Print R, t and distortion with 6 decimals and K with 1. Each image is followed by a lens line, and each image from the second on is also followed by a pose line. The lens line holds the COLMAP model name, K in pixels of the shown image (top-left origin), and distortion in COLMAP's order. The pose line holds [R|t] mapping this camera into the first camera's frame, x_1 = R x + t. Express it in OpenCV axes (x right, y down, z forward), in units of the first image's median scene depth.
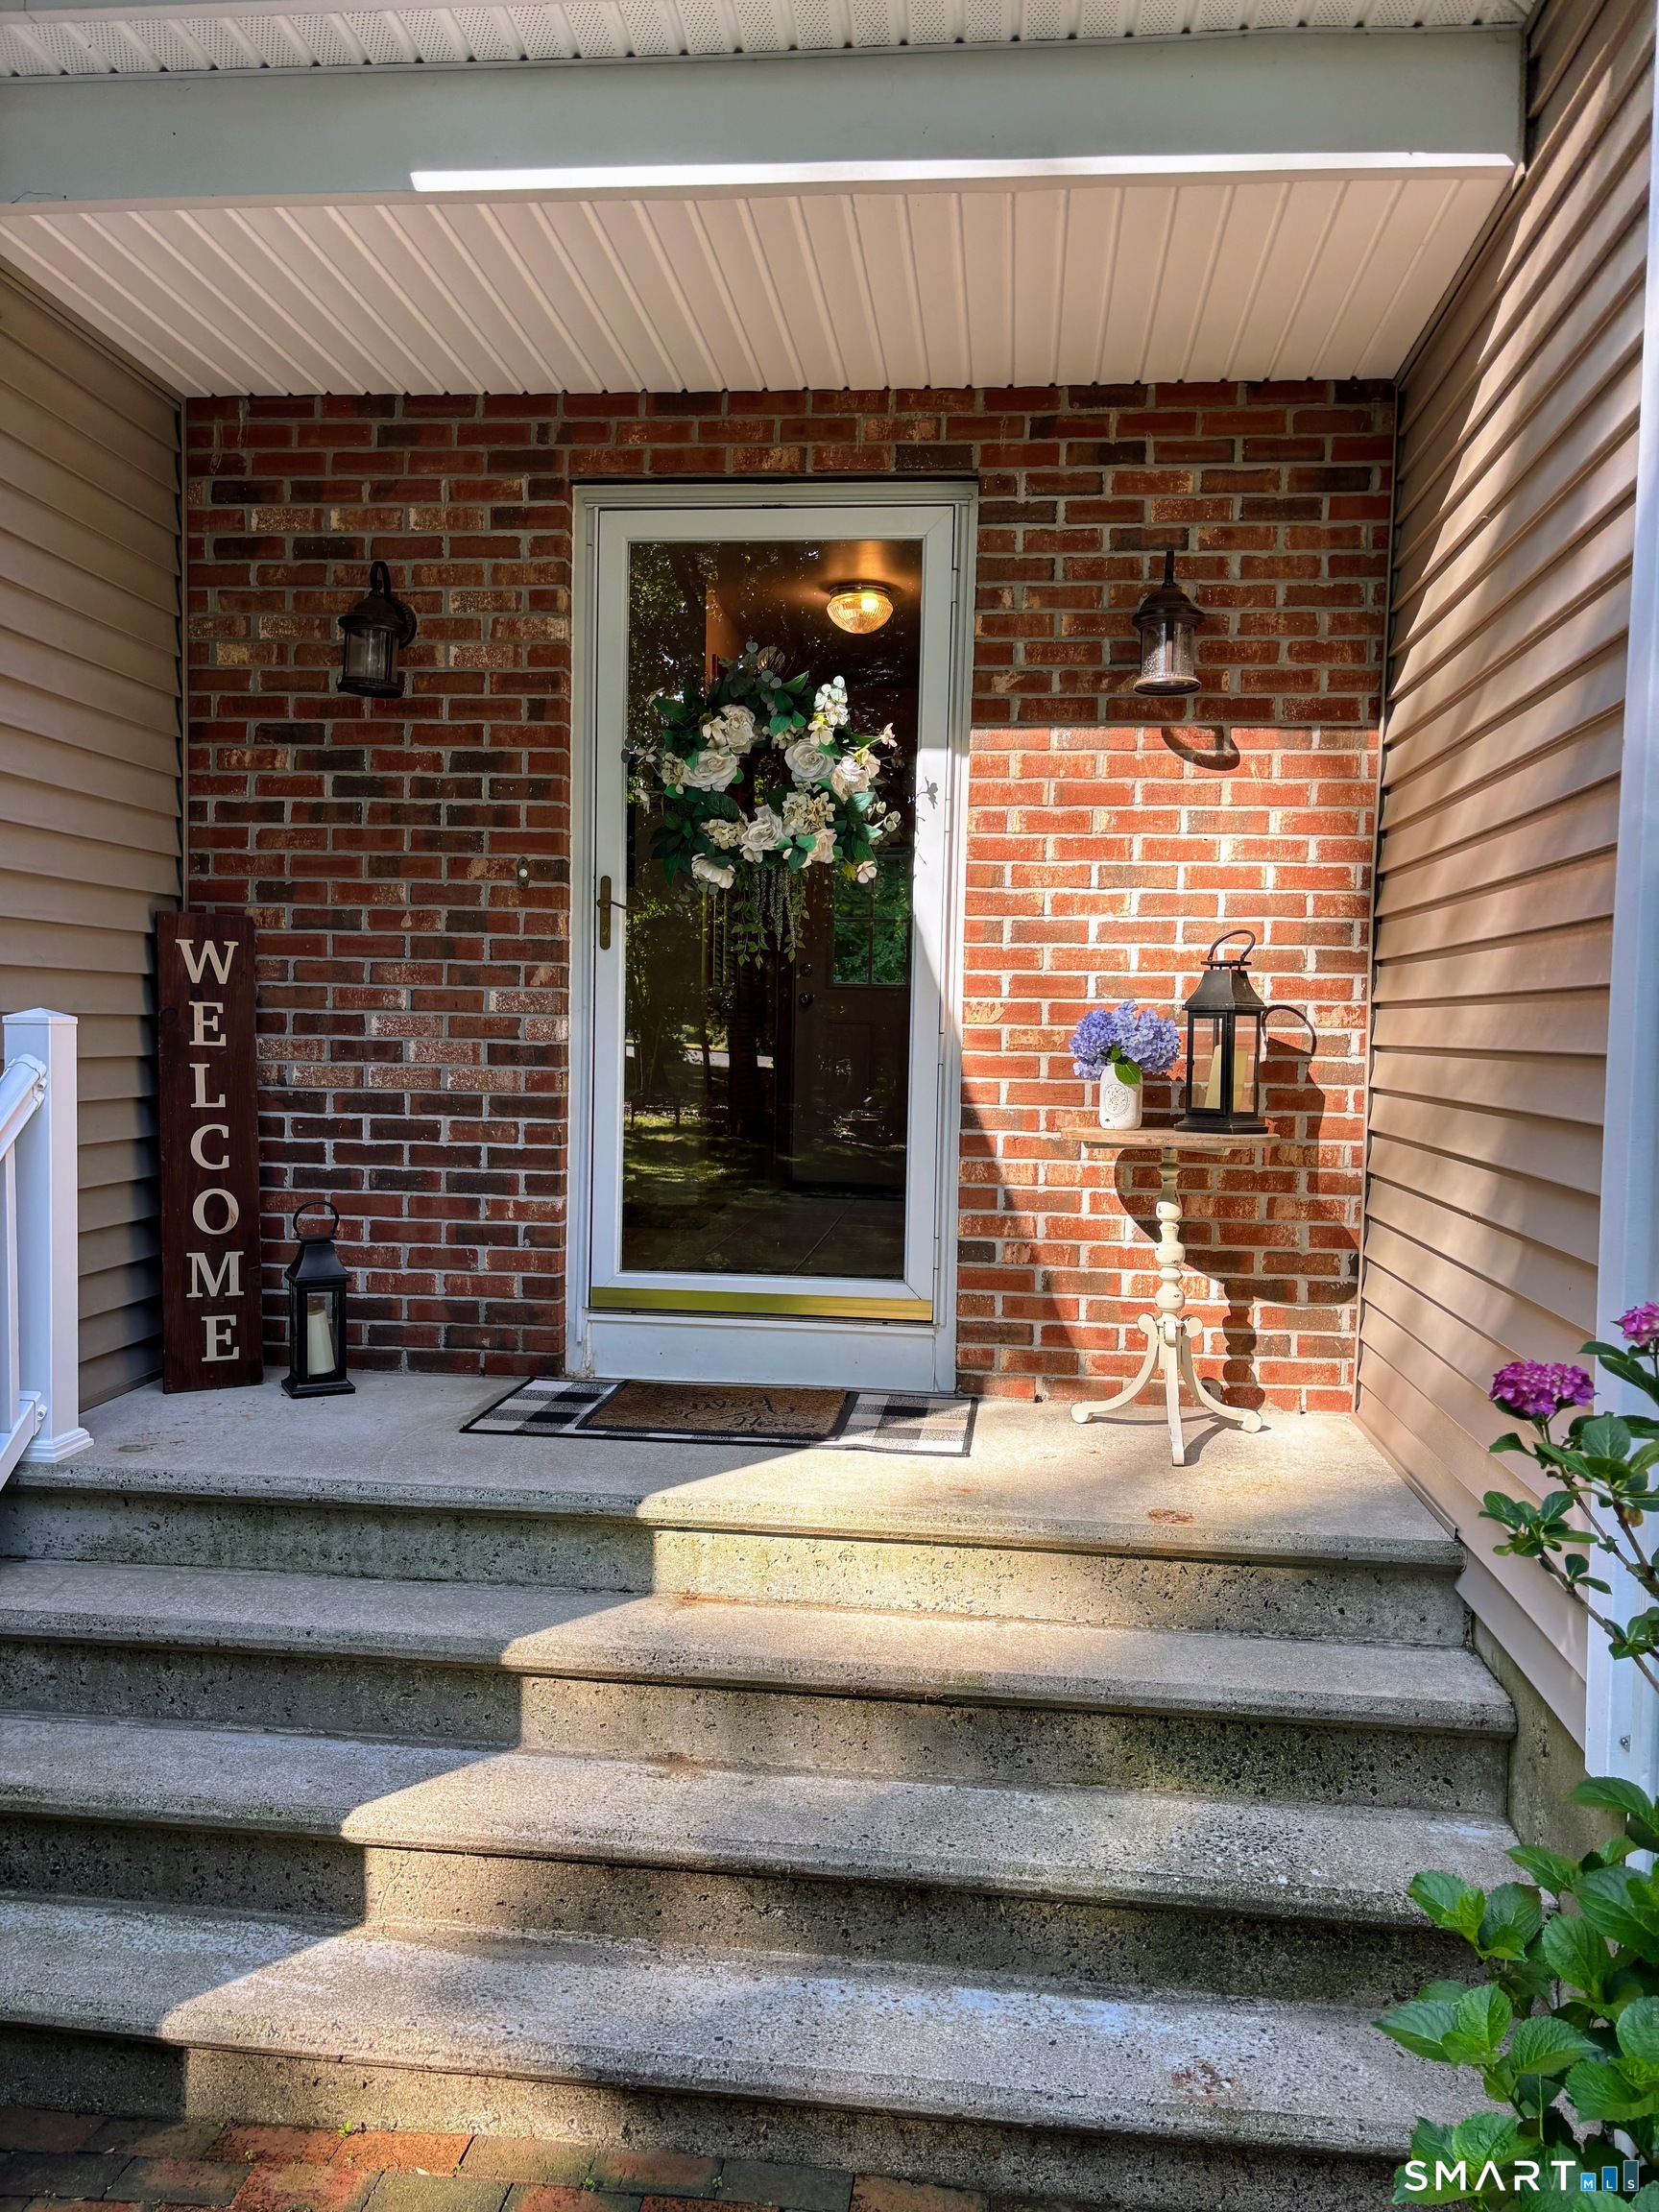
lens RADIAL K [[1676.5, 0, 813.0], [0, 1676.5, 1108.8], [0, 0, 1]] dist [0.103057, -0.172934]
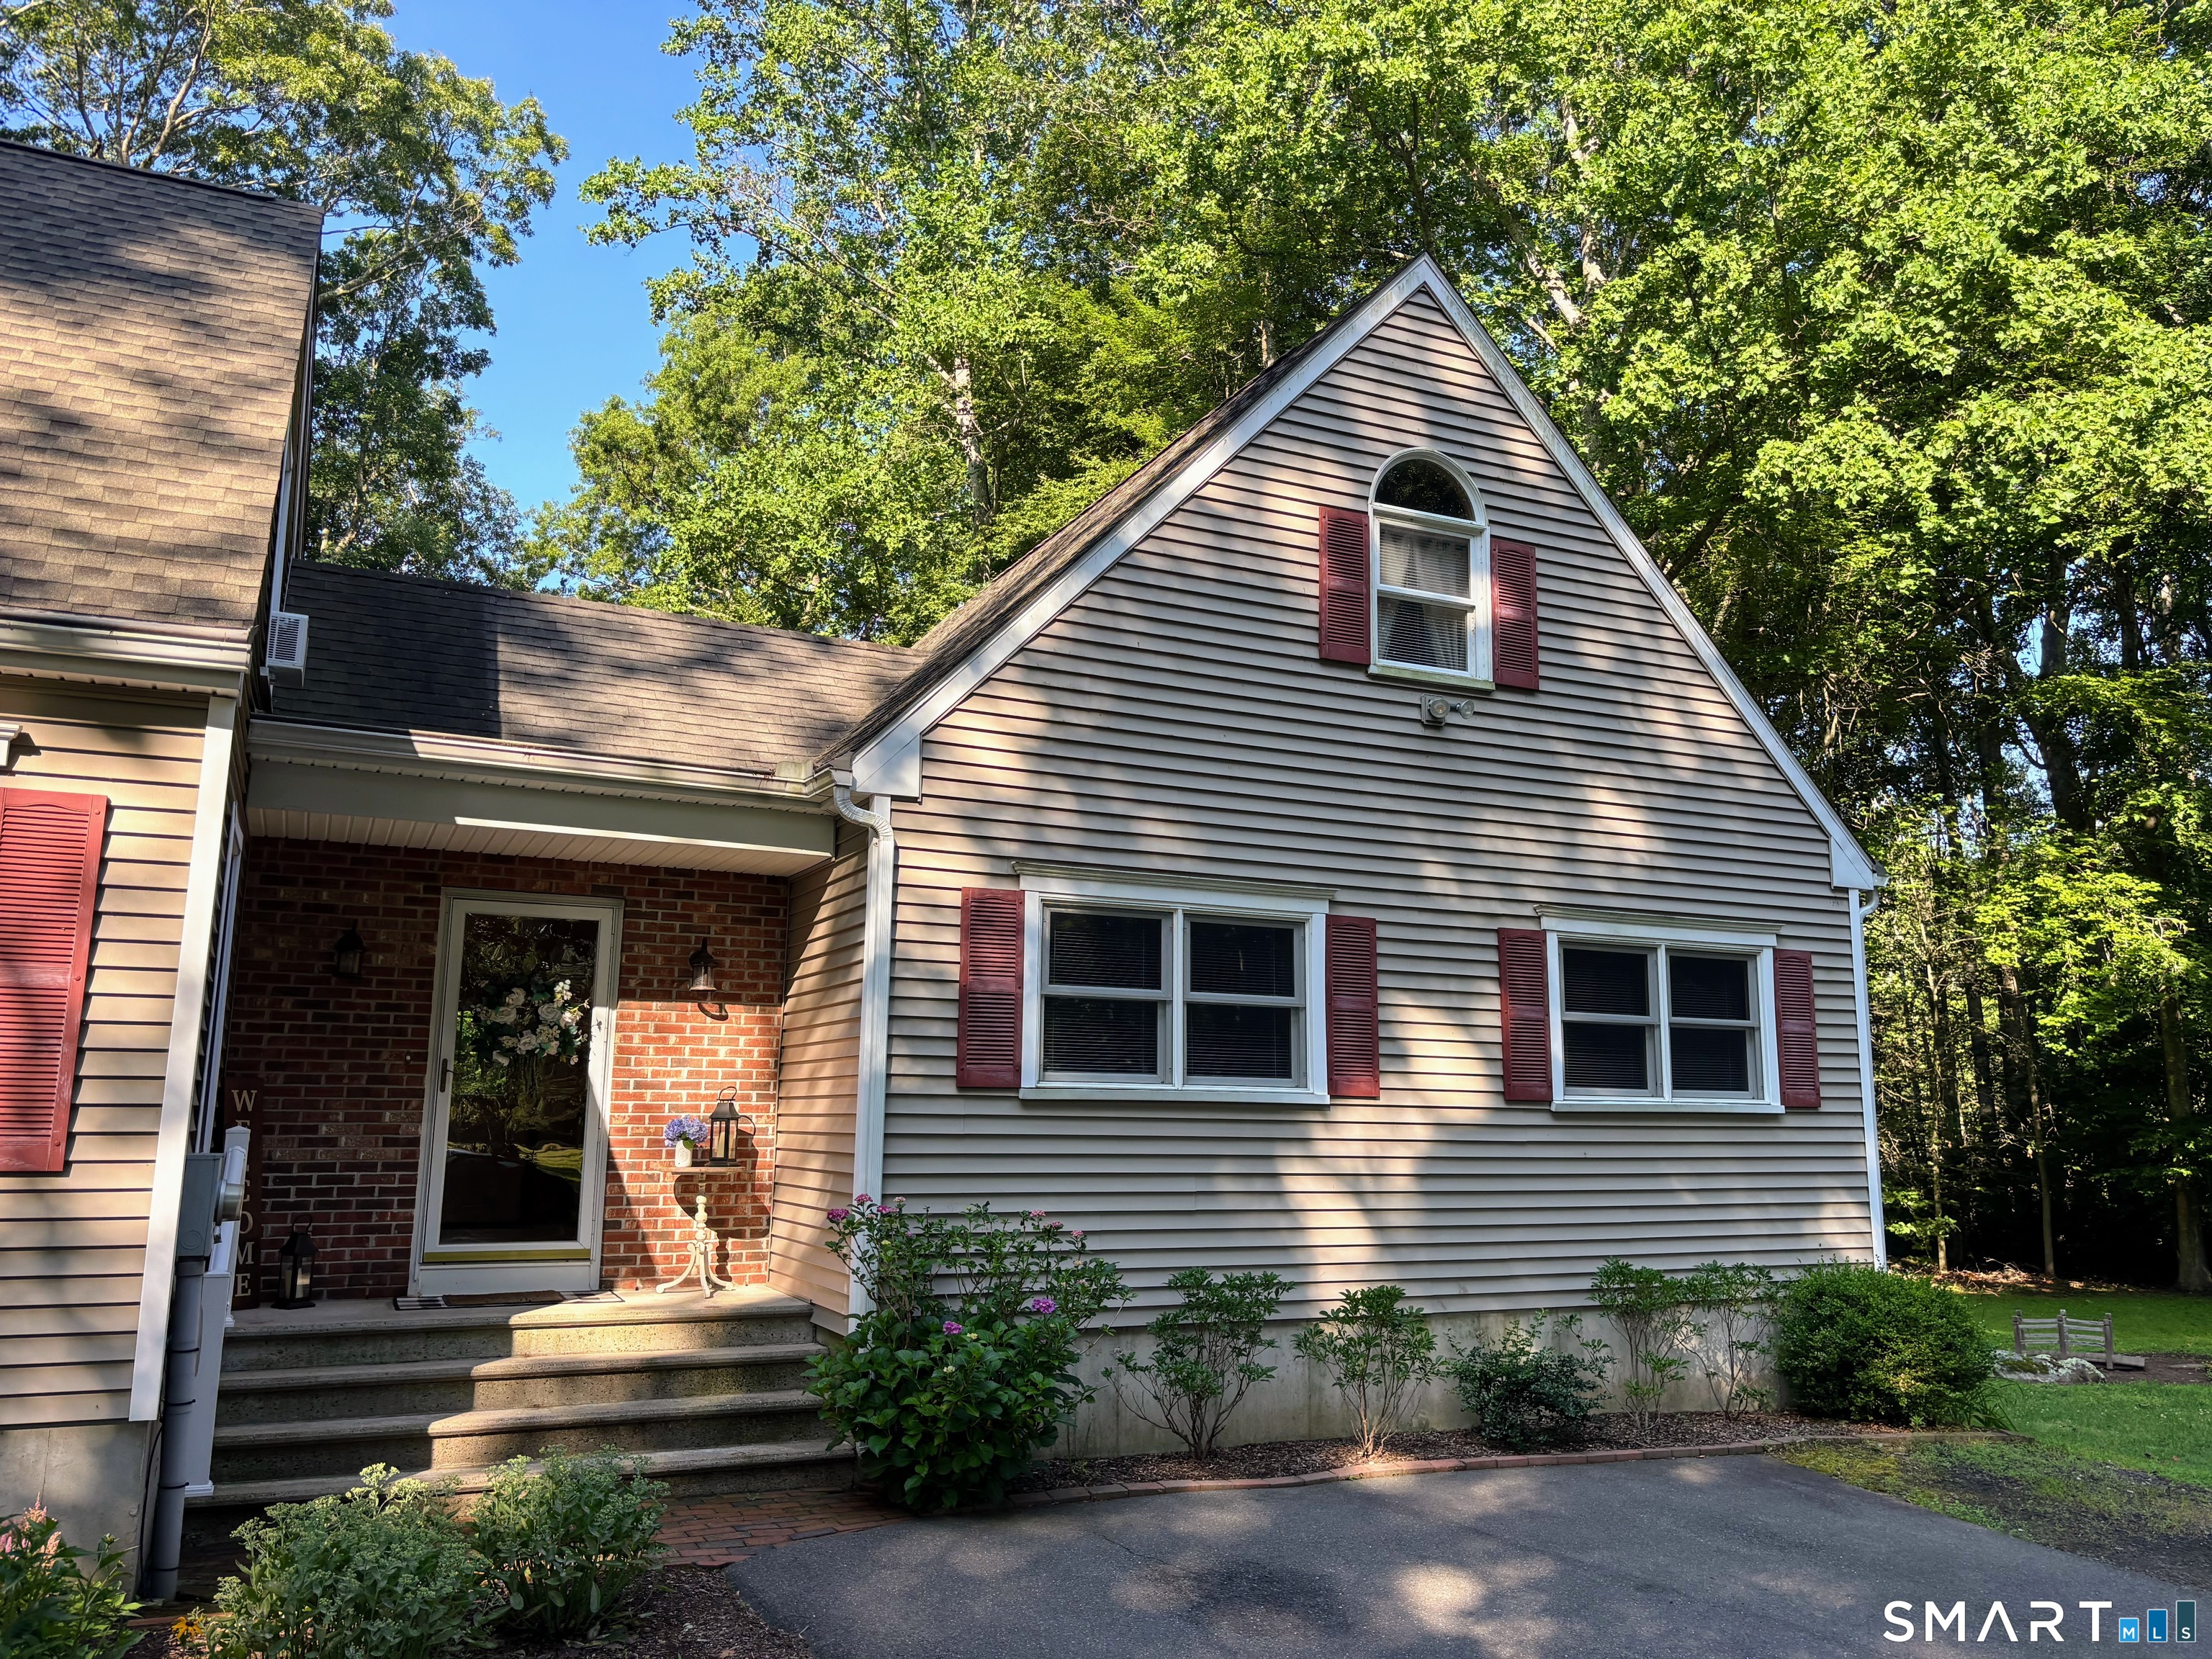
lens RADIAL K [[1676.5, 0, 1106.0], [0, 1676.5, 829.5], [0, 0, 1]] dist [0.103057, -0.172934]
pose [[0.848885, 0.081408, 0.522271, -0.598886], [0.030064, 0.979033, -0.201469, 0.043375], [-0.527722, 0.186726, 0.828639, -1.418336]]
